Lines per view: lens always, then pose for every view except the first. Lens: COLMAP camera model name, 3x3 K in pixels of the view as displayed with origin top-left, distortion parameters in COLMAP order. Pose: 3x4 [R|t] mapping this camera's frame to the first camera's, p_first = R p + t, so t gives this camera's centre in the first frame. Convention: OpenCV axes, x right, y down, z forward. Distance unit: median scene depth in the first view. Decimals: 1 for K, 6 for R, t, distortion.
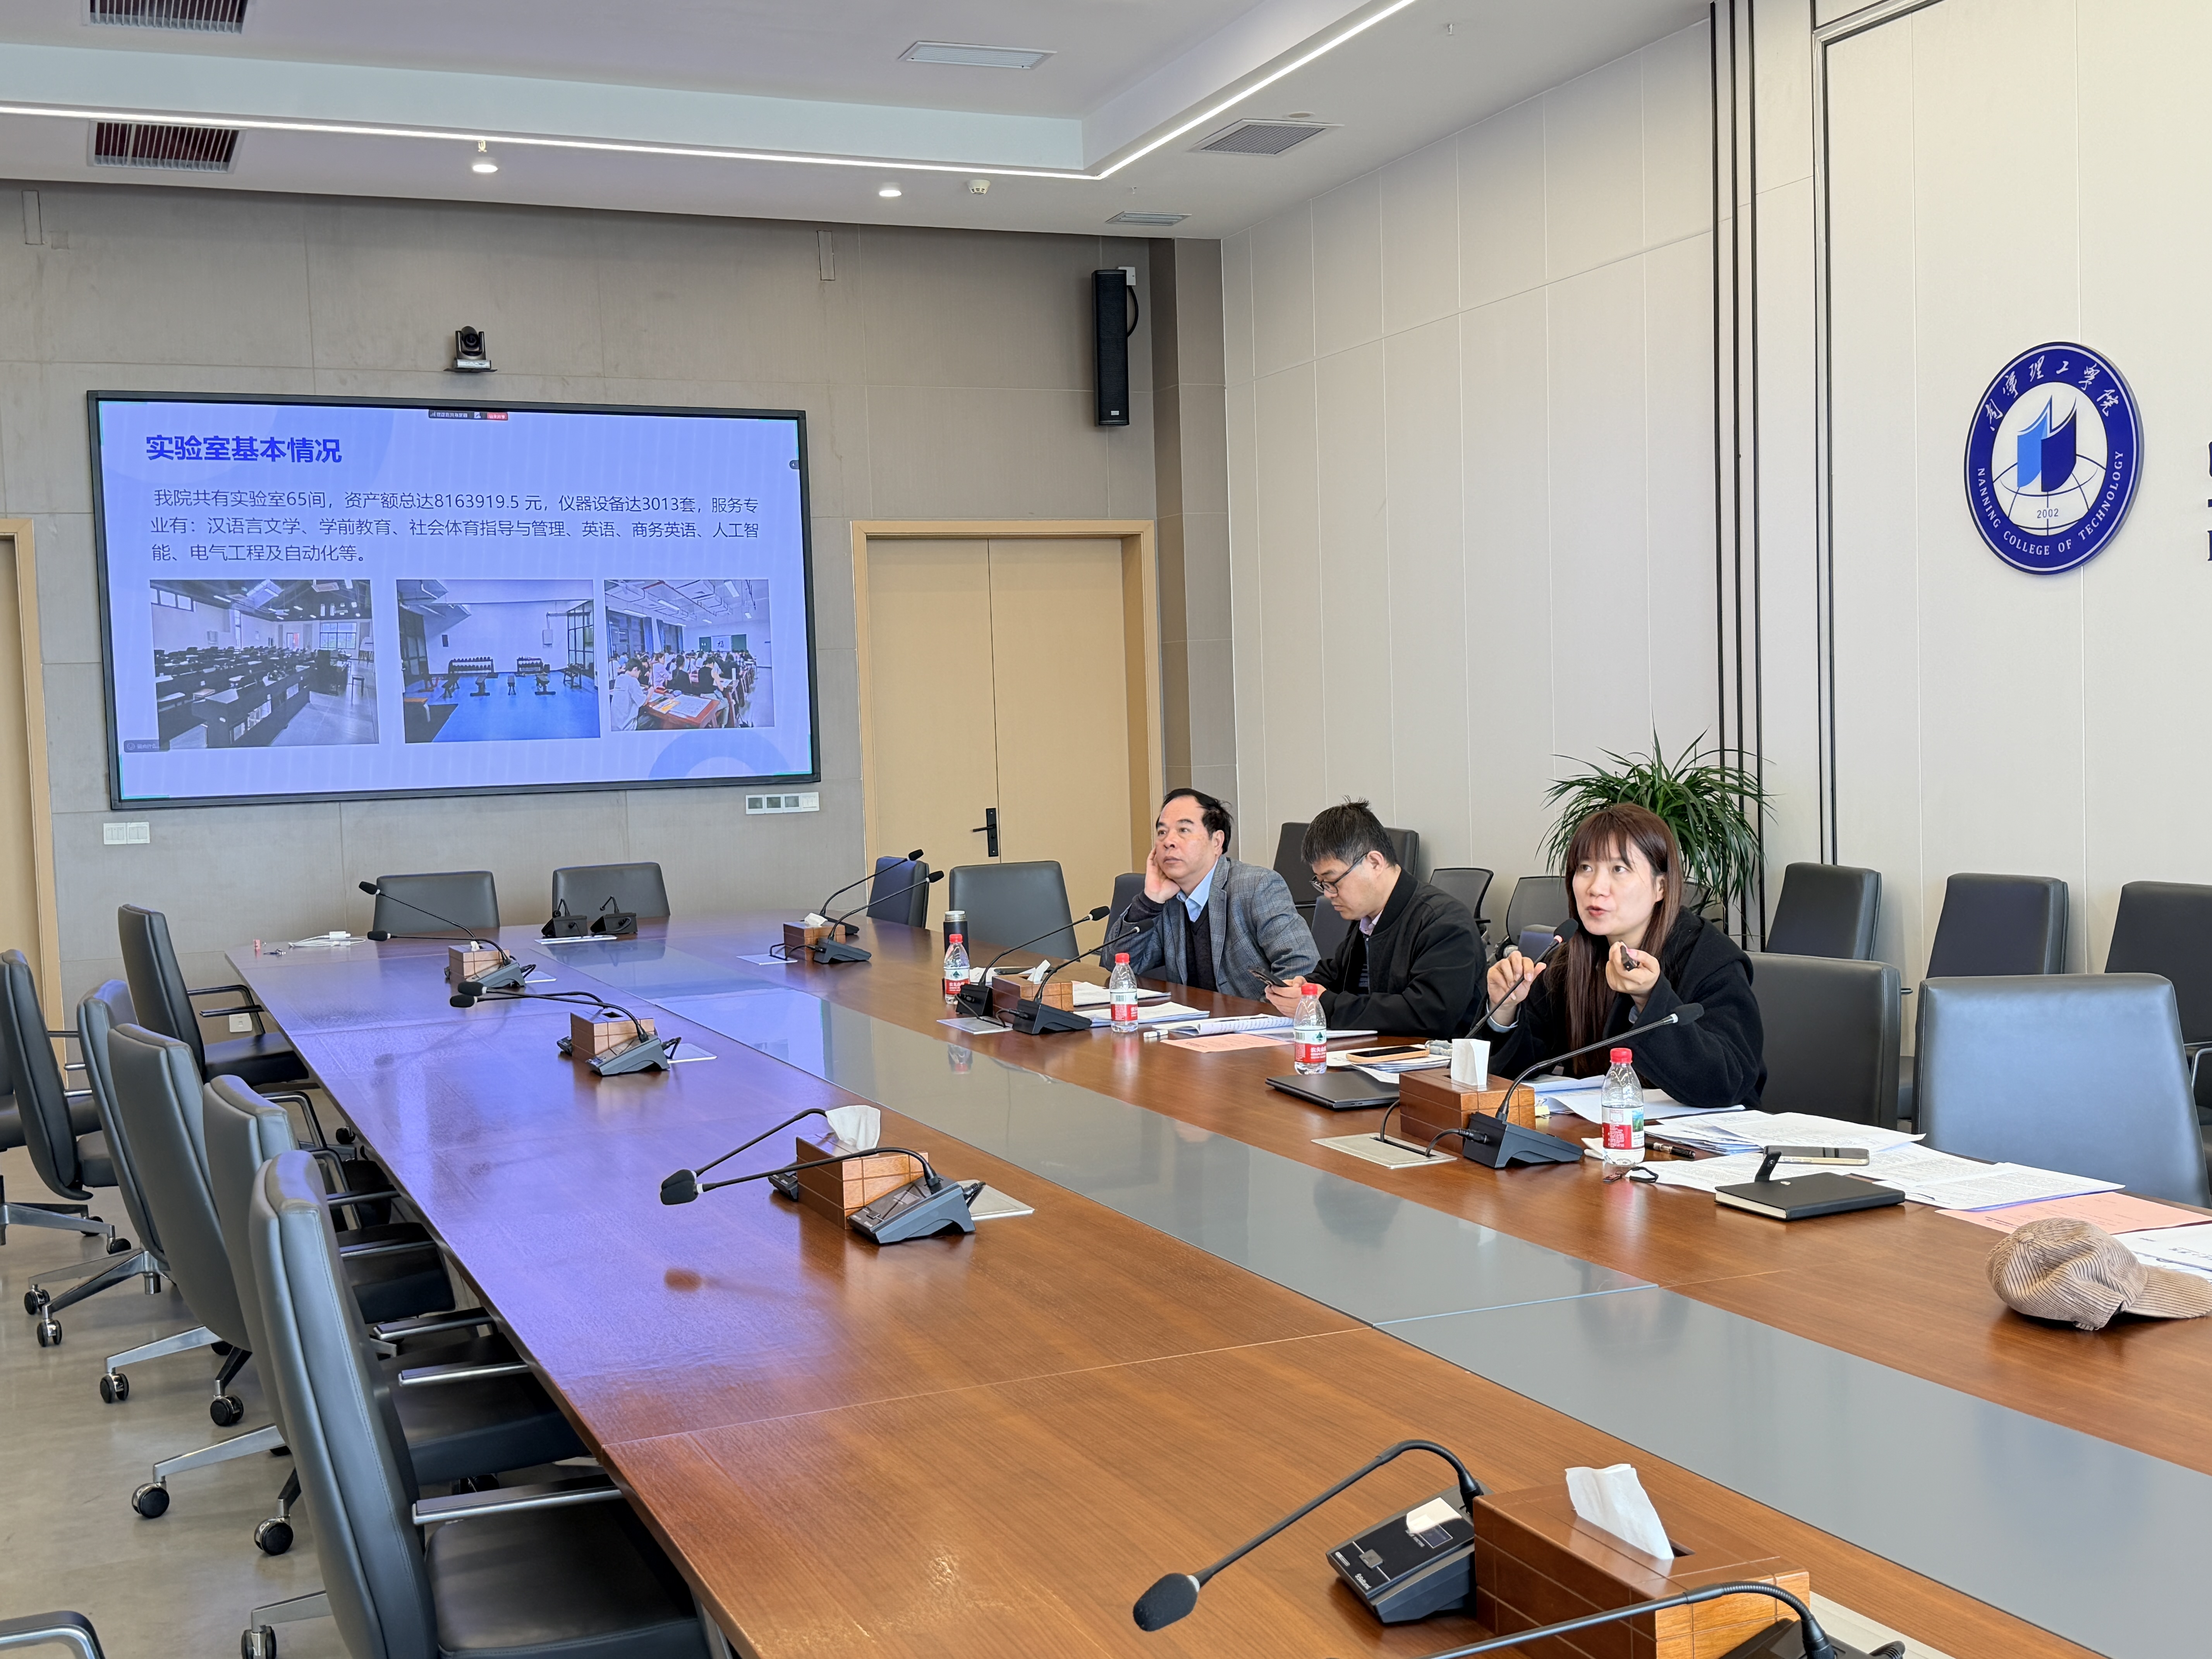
lens RADIAL K [[2371.7, 0, 1105.3], [0, 2371.7, 846.4], [0, 0, 1]] dist [-0.005484, 0.000000]
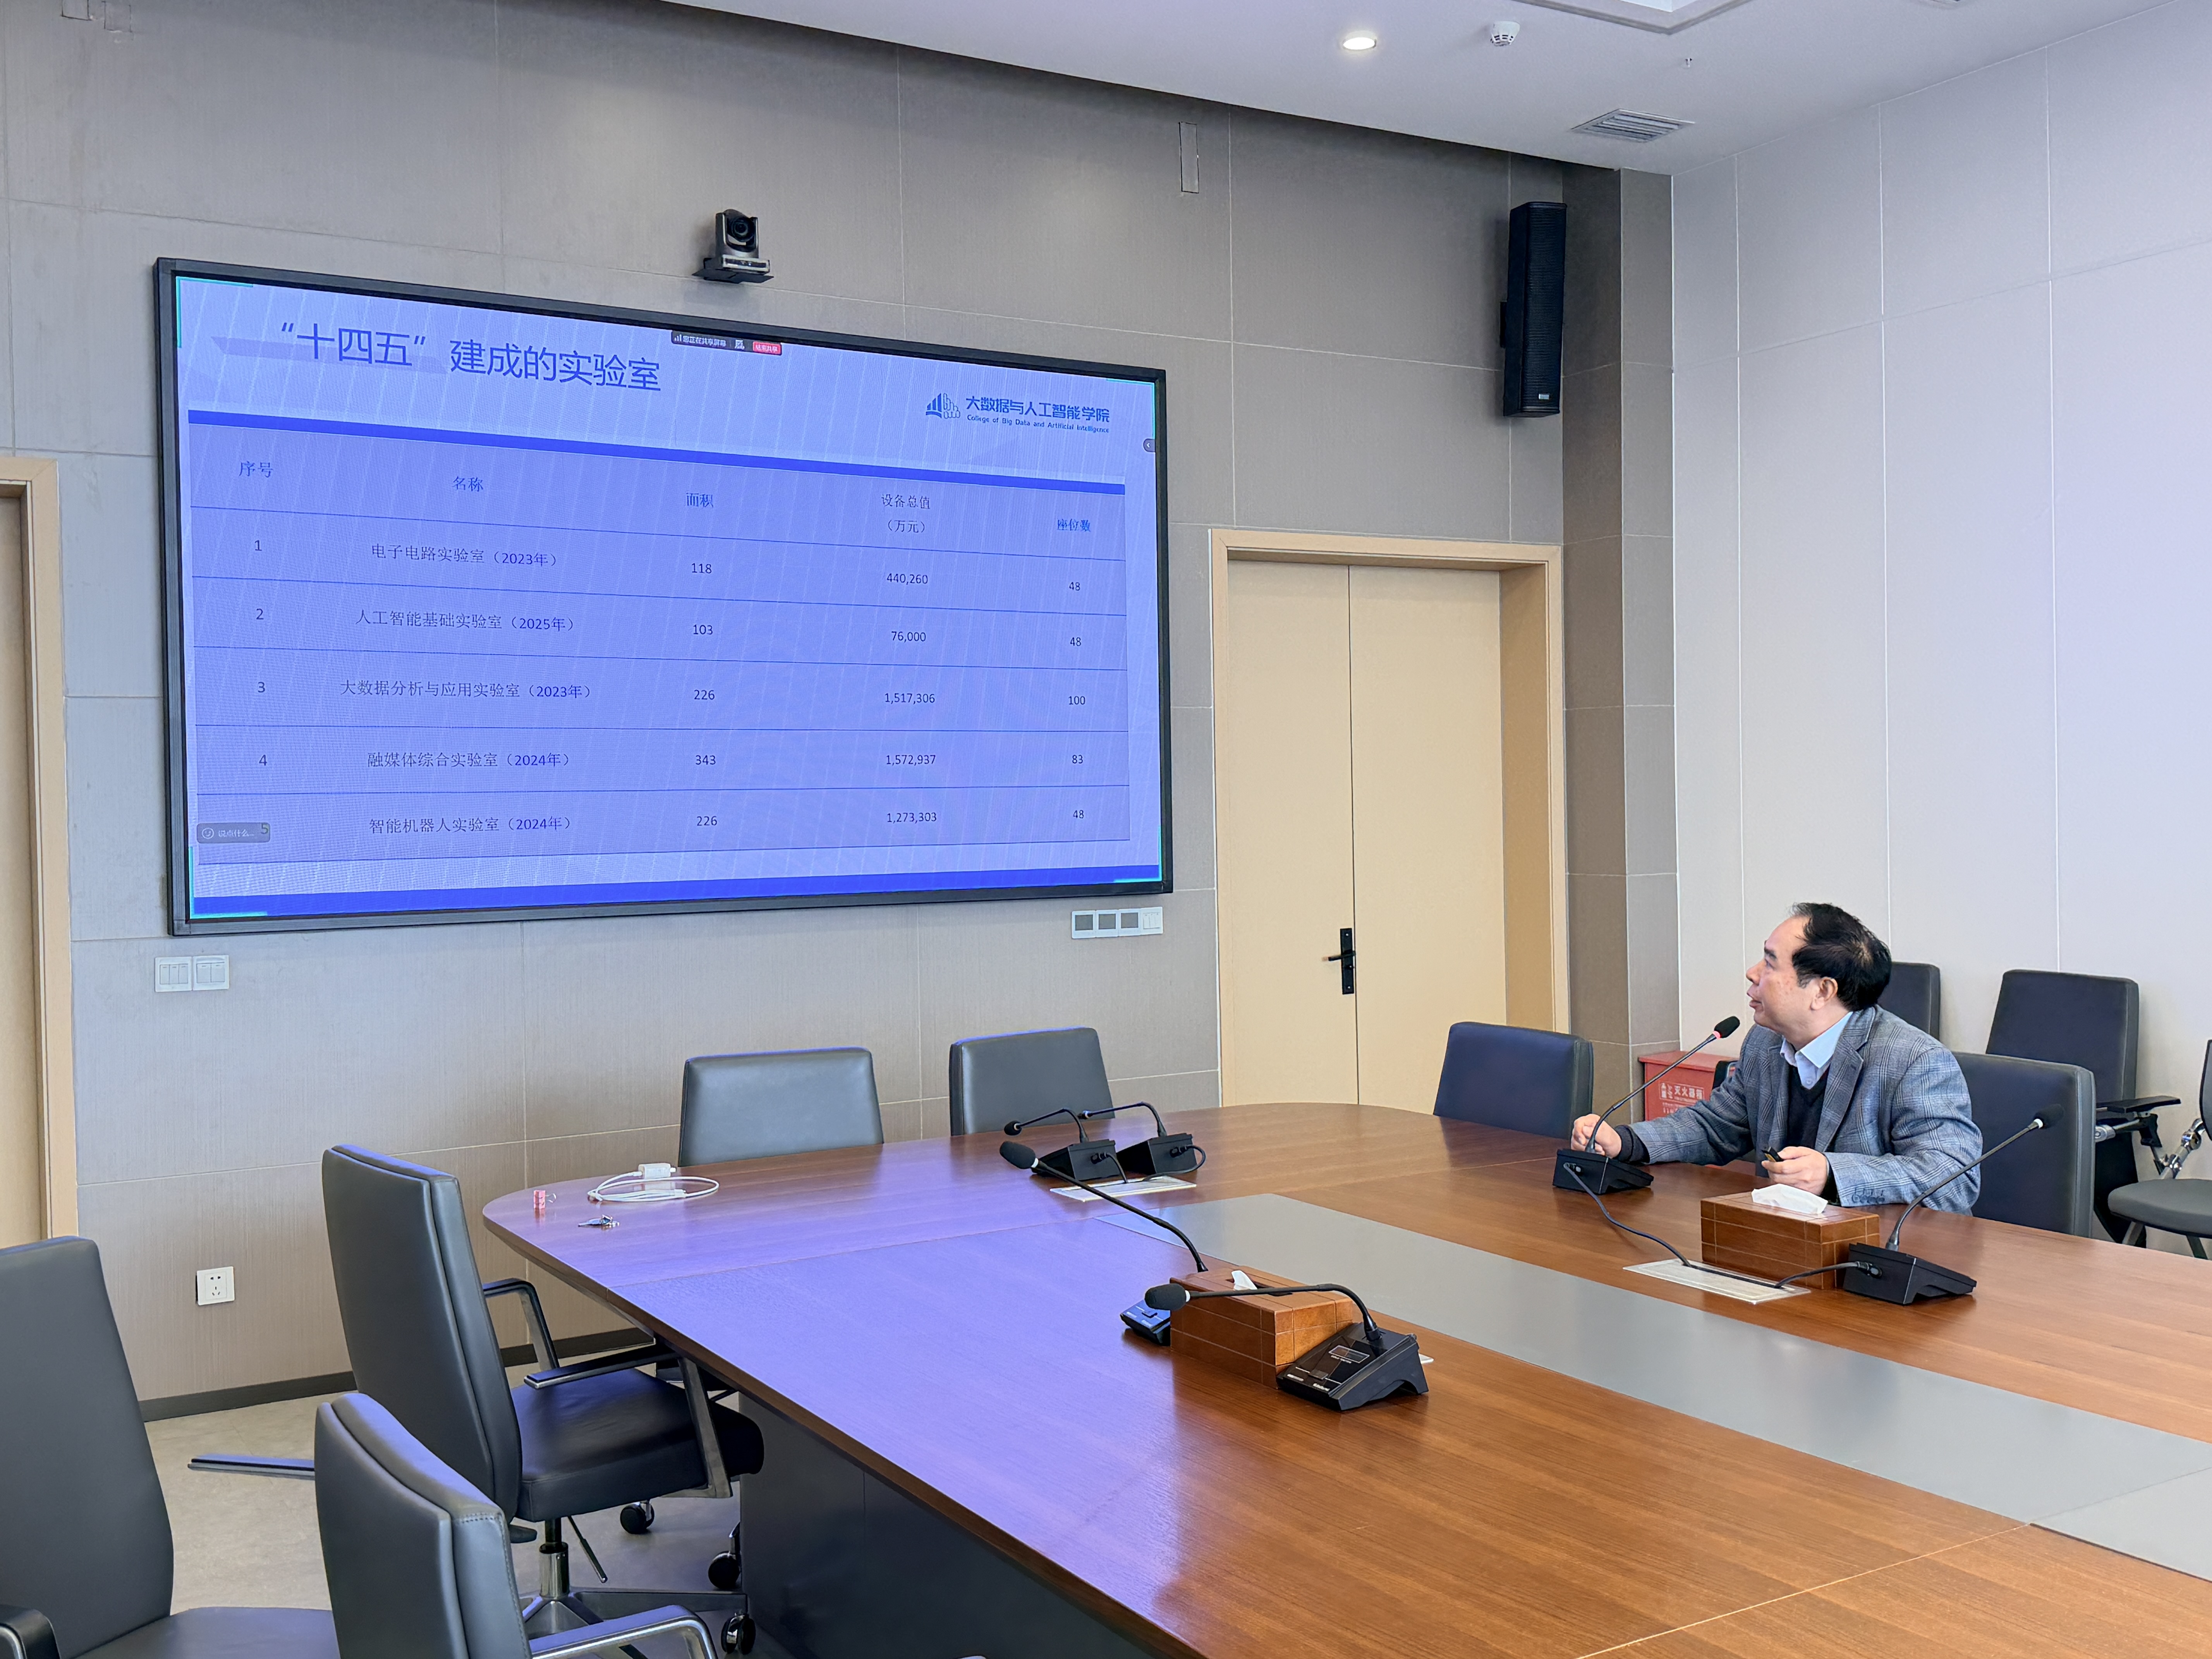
lens RADIAL K [[2180.1, 0, 1108.7], [0, 2180.1, 824.7], [0, 0, 1]] dist [0.017666, 0.000000]
pose [[0.993743, 0.012205, 0.111021, -0.214360], [-0.007031, 0.998876, -0.046877, -0.017276], [-0.111469, 0.045803, 0.992712, 0.360603]]
